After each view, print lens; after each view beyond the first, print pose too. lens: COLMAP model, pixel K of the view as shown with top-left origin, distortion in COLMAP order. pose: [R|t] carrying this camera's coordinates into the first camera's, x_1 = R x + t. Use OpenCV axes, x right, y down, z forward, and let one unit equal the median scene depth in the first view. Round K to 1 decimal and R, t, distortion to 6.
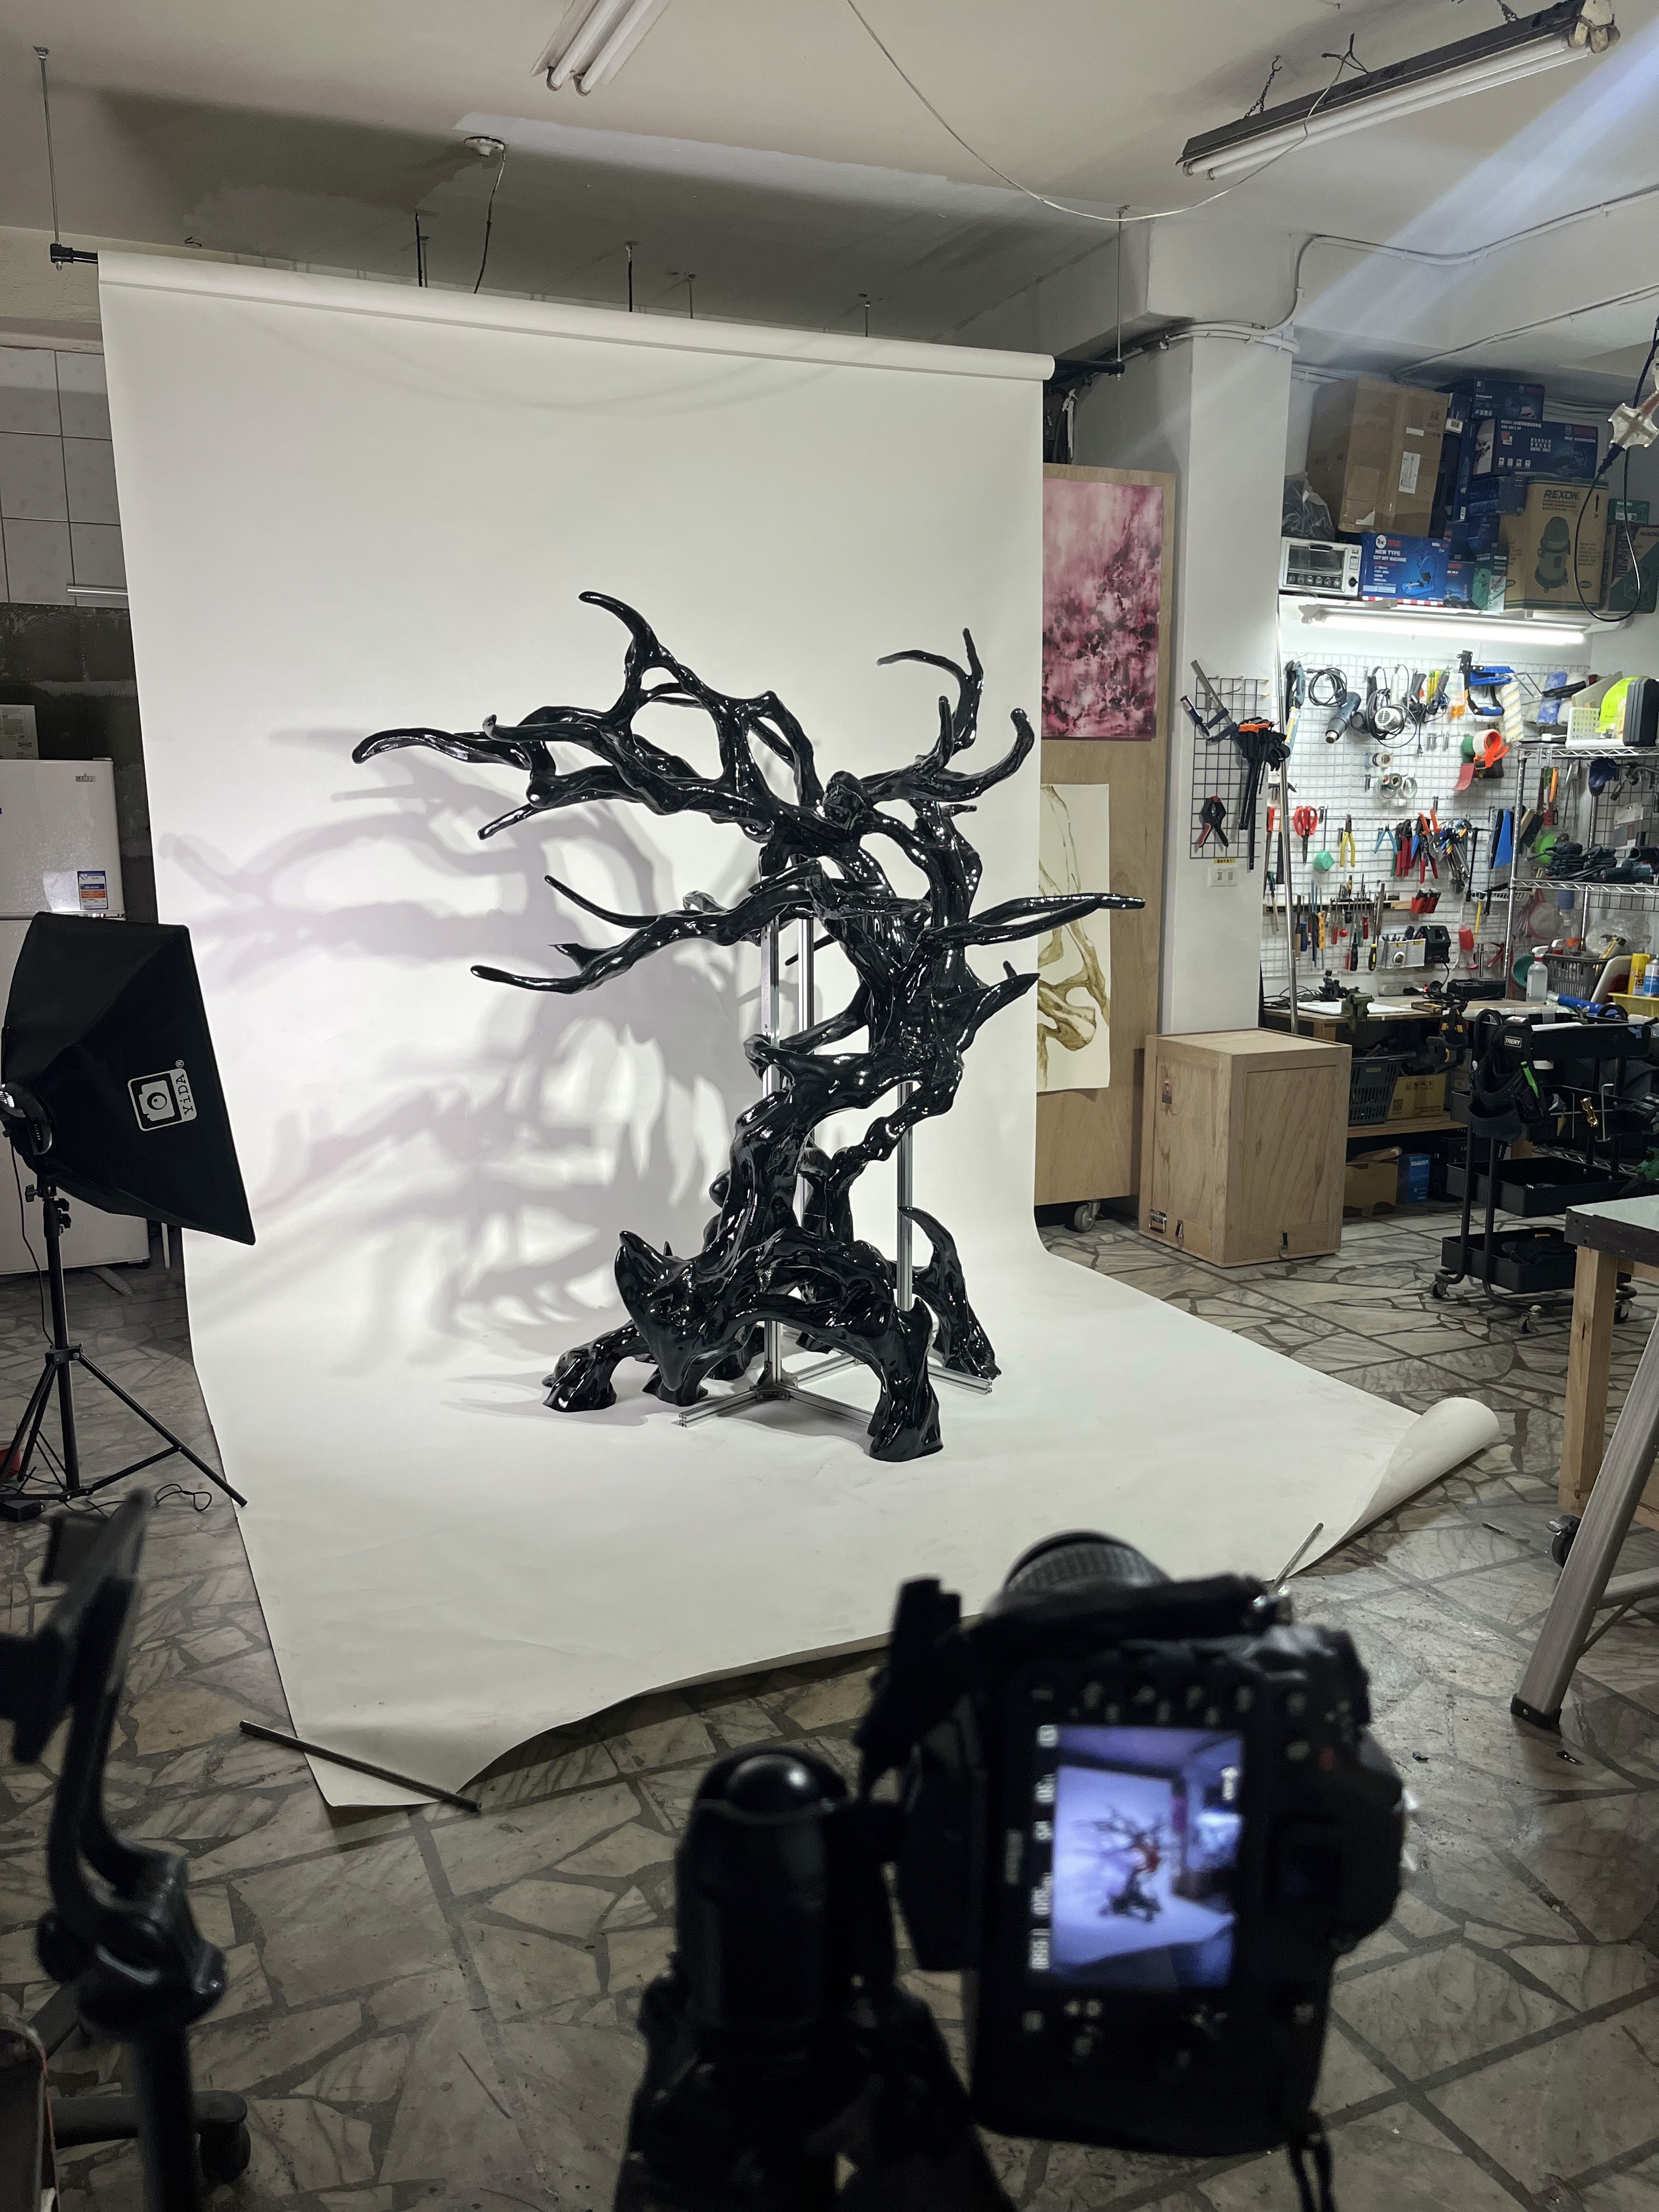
lens RADIAL K [[1703.3, 0, 833.5], [0, 1703.3, 1110.5], [0, 0, 1]] dist [0.043649, -0.036843]
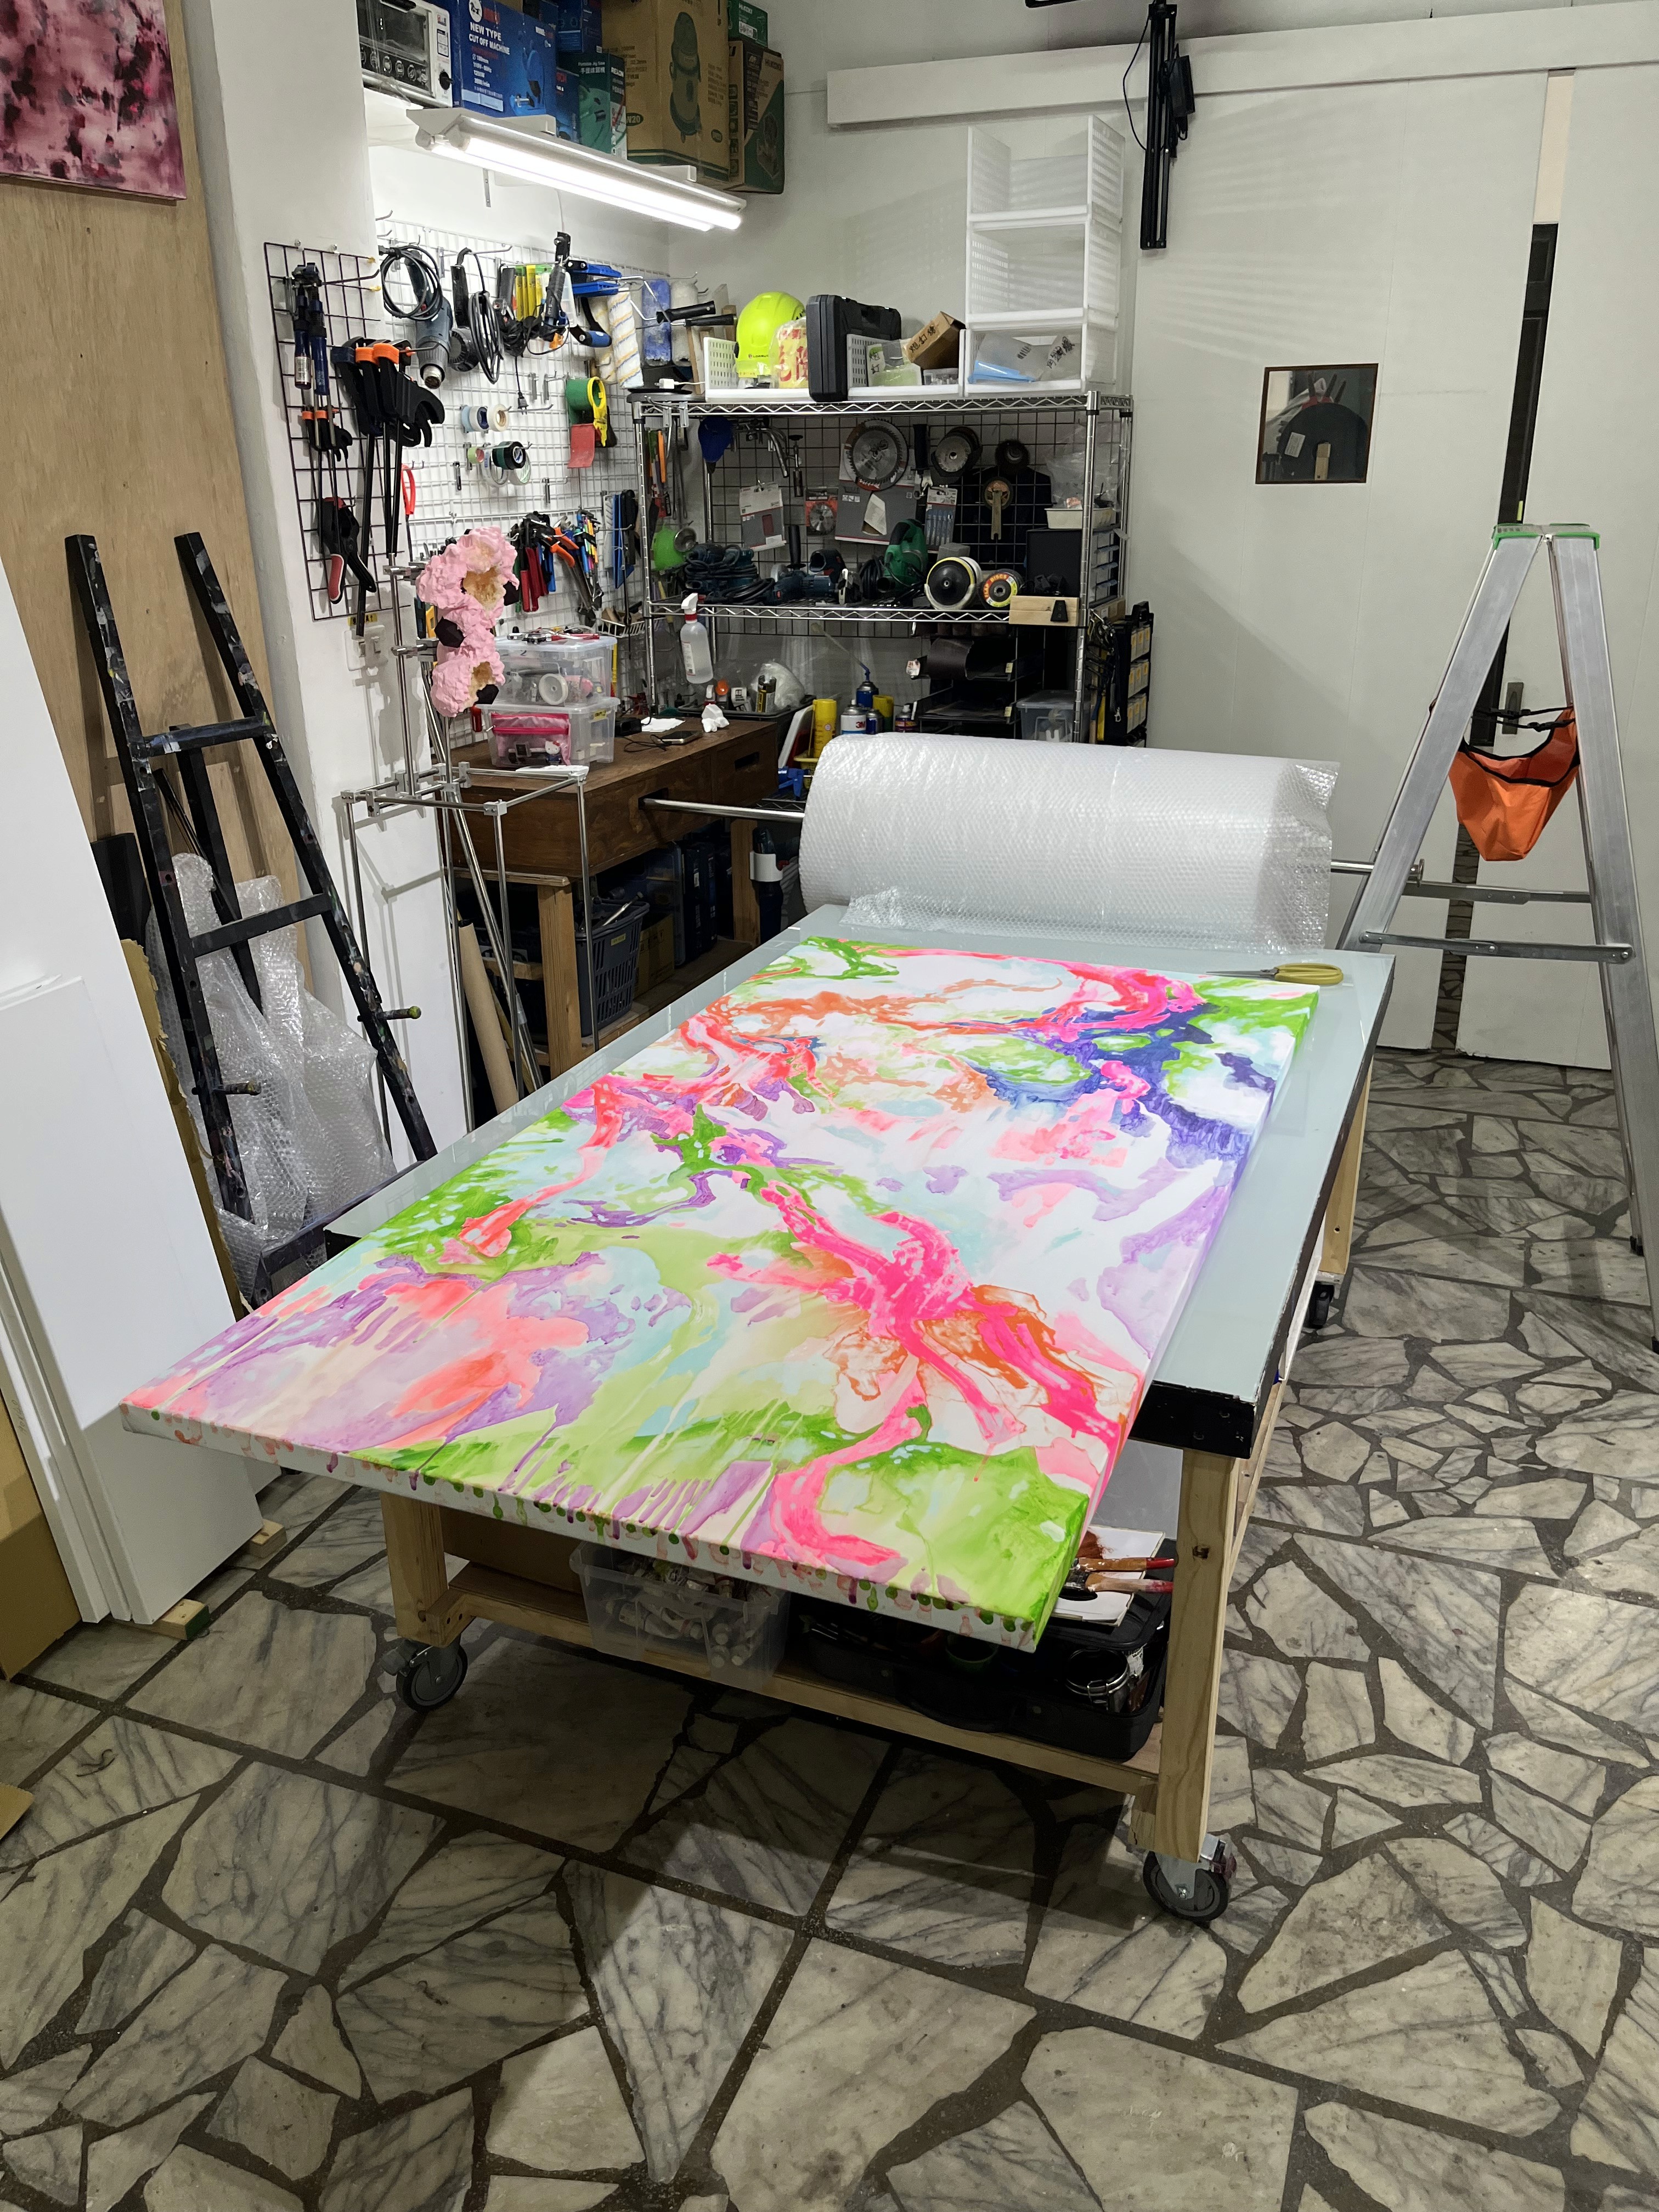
lens RADIAL K [[1703.3, 0, 825.1], [0, 1703.3, 1099.8], [0, 0, 1]] dist [0.043649, -0.036843]
pose [[0.724519, -0.256490, 0.639753, -0.047193], [0.131442, 0.962564, 0.237053, -0.102549], [-0.676605, -0.087659, 0.731110, 0.461903]]
